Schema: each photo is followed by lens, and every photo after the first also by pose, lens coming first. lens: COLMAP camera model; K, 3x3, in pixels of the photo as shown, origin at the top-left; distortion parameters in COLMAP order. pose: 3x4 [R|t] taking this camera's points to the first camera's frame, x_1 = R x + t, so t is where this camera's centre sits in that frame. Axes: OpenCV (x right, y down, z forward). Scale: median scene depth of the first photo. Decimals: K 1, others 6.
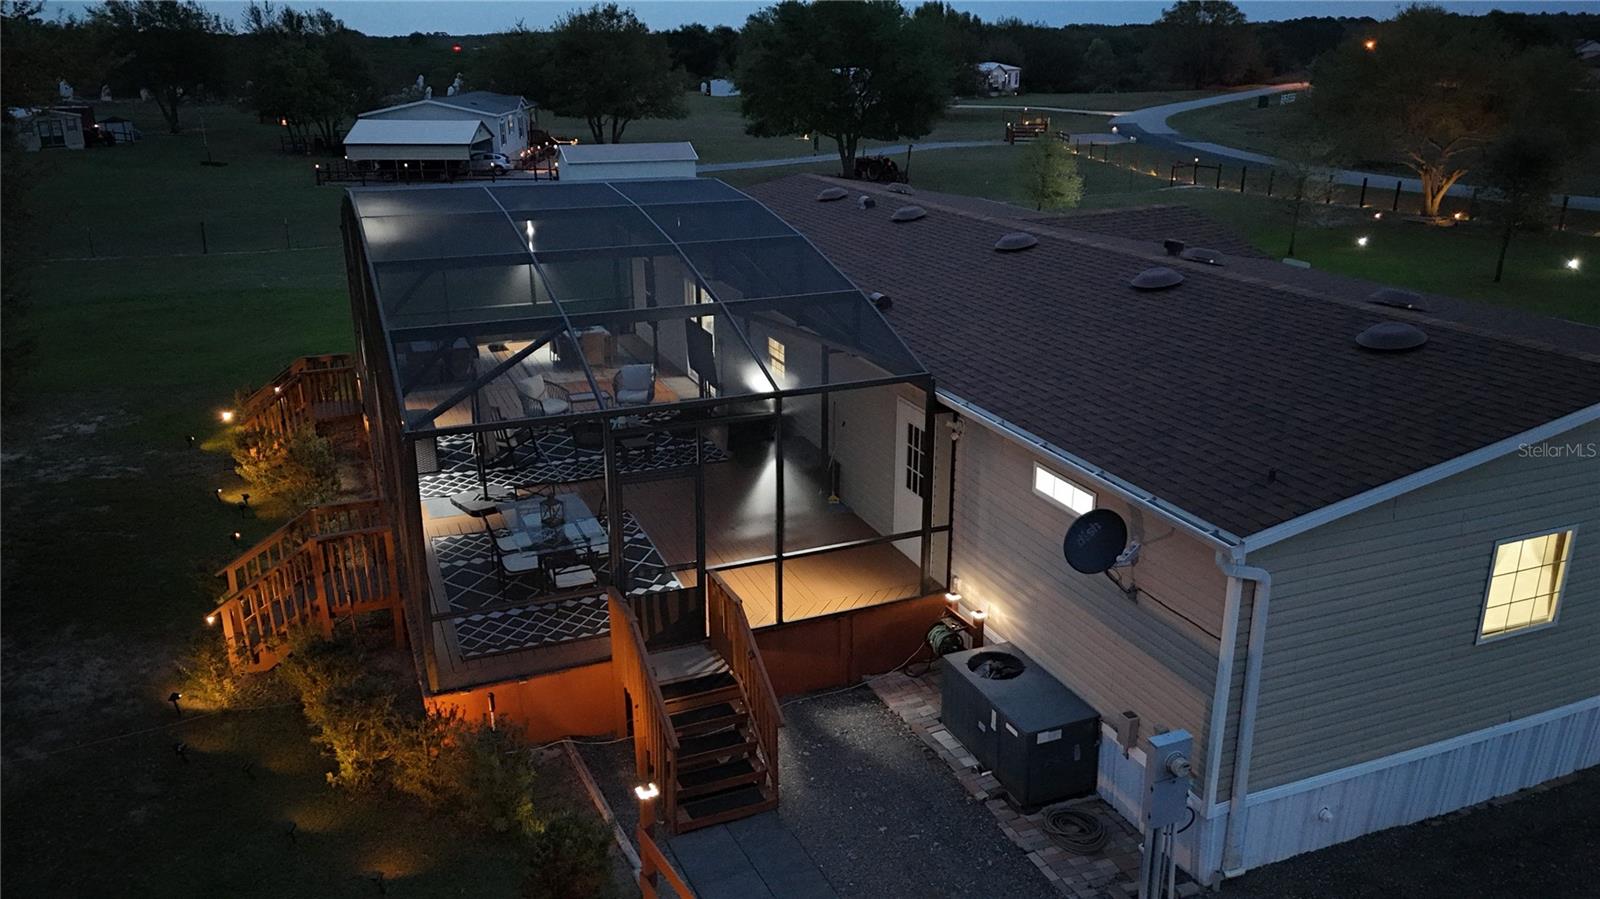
lens RADIAL K [[1175.6, 0, 793.3], [0, 1175.6, 447.1], [0, 0, 1]] dist [0.074256, -0.087167]
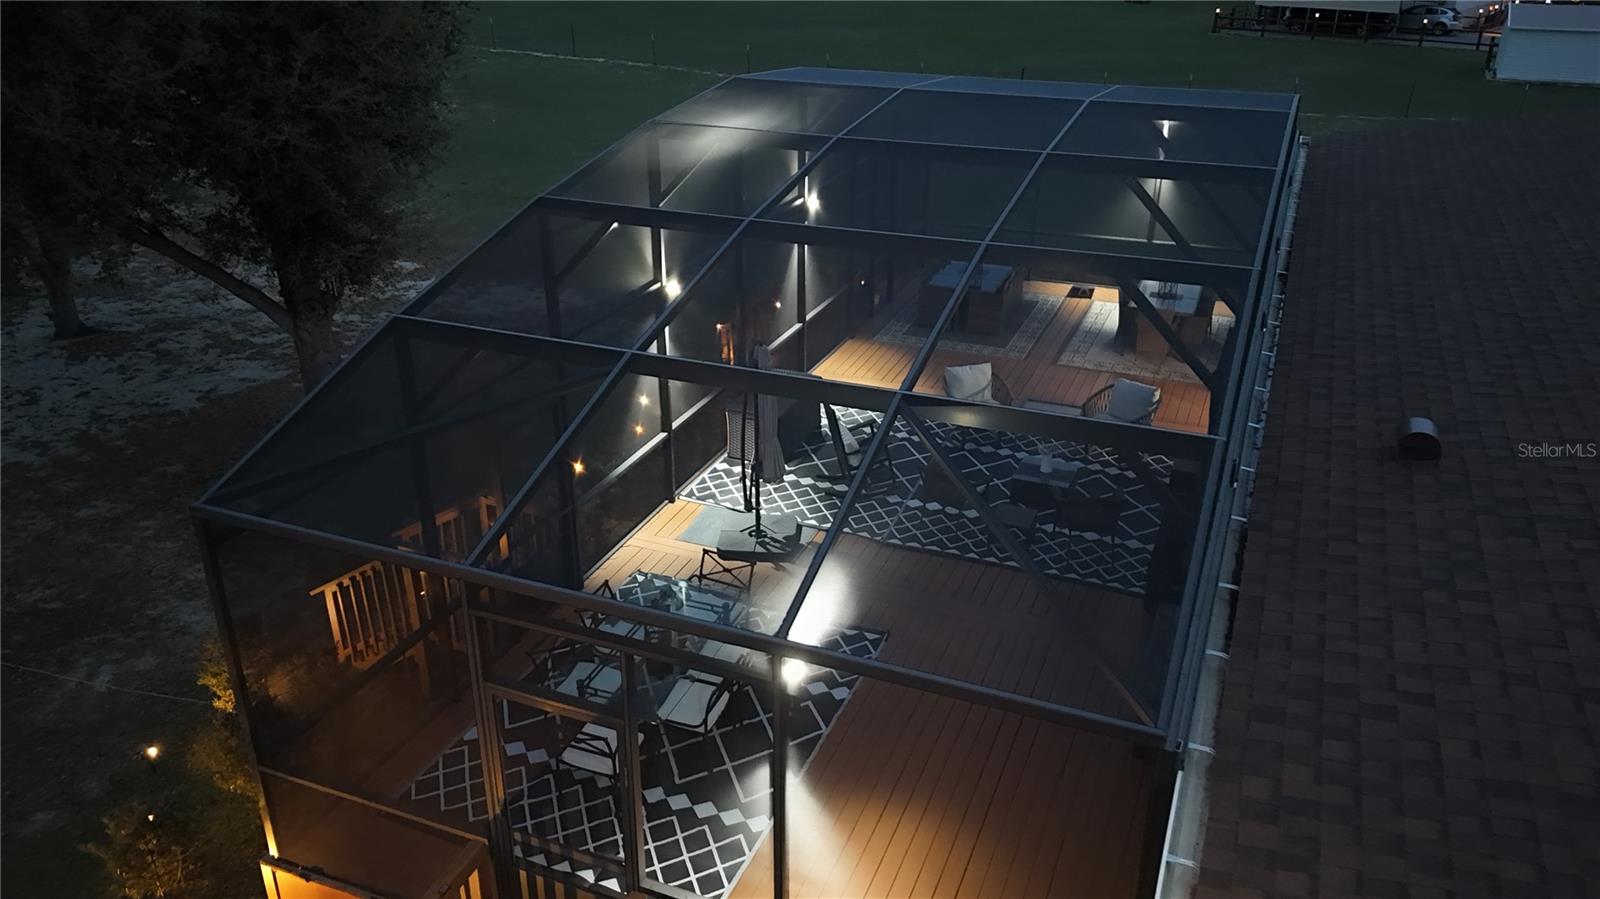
lens RADIAL K [[1166.0, 0, 798.8], [0, 1166.0, 451.7], [0, 0, 1]] dist [0.100178, -0.104711]
pose [[0.711223, 0.309139, -0.631344, 0.254149], [-0.225411, 0.950981, 0.211719, -0.211972], [0.665847, -0.008267, 0.746043, 0.644351]]
